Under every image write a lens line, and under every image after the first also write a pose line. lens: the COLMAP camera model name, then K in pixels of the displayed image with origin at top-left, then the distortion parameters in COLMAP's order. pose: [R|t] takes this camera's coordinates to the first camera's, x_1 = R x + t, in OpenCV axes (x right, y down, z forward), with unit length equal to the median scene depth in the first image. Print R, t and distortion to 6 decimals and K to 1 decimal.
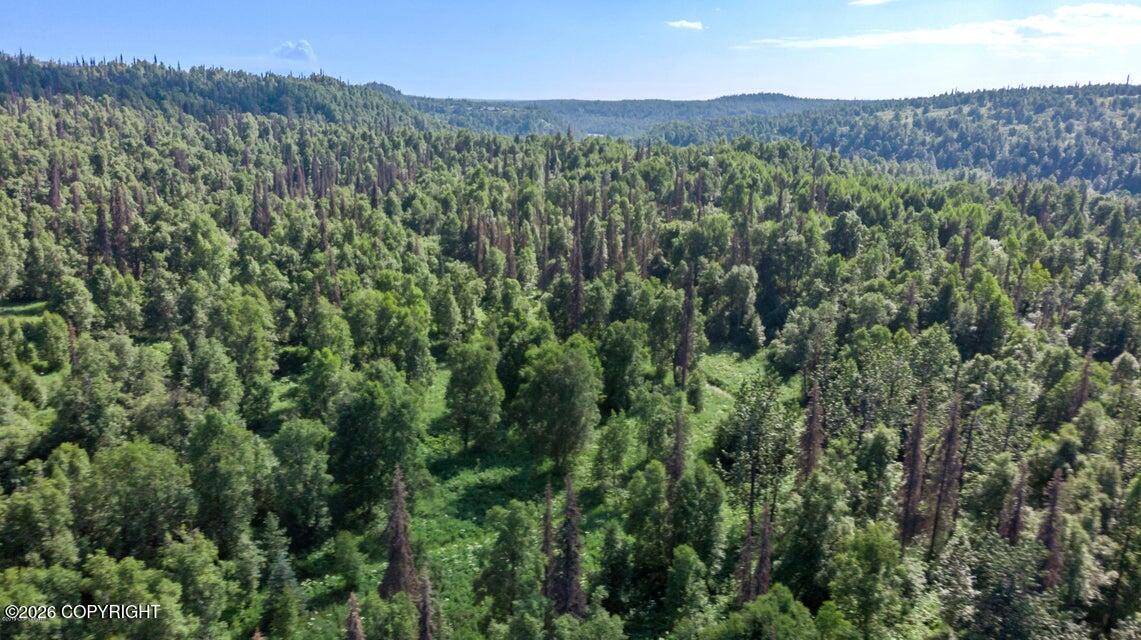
lens RADIAL K [[834.3, 0, 570.5], [0, 834.3, 320.0], [0, 0, 1]] dist [-0.027255, 0.088388]
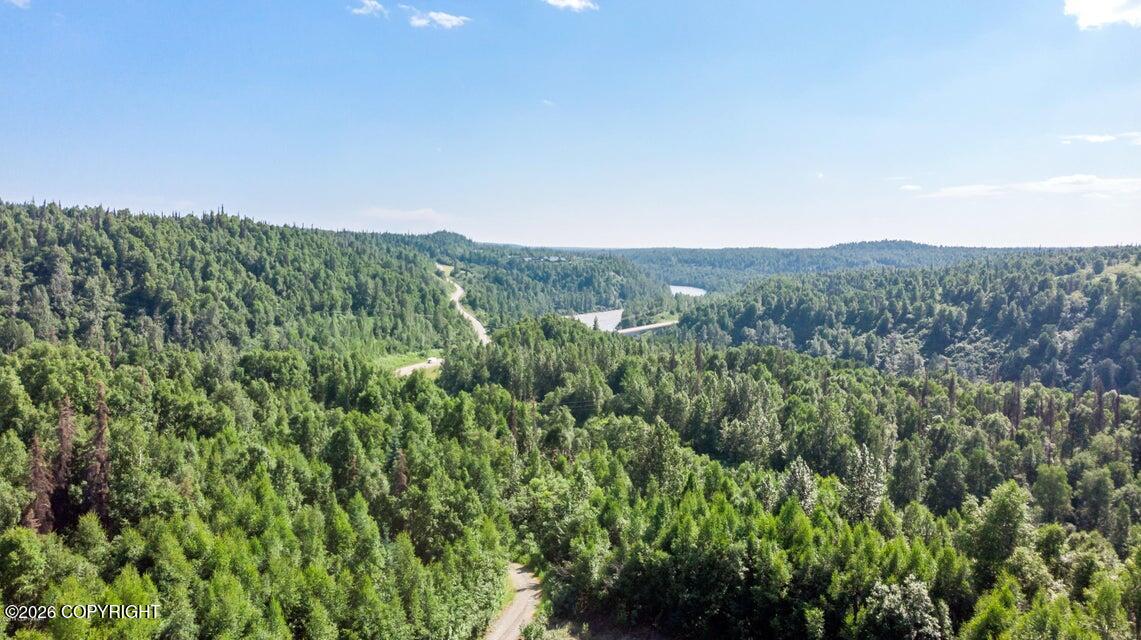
lens RADIAL K [[834.3, 0, 570.5], [0, 834.3, 320.0], [0, 0, 1]] dist [-0.027255, 0.088388]
pose [[0.991498, 0.011286, -0.129635, 0.054856], [-0.033295, 0.985071, -0.168896, -0.101327], [0.125794, 0.171776, 0.977072, 0.379961]]
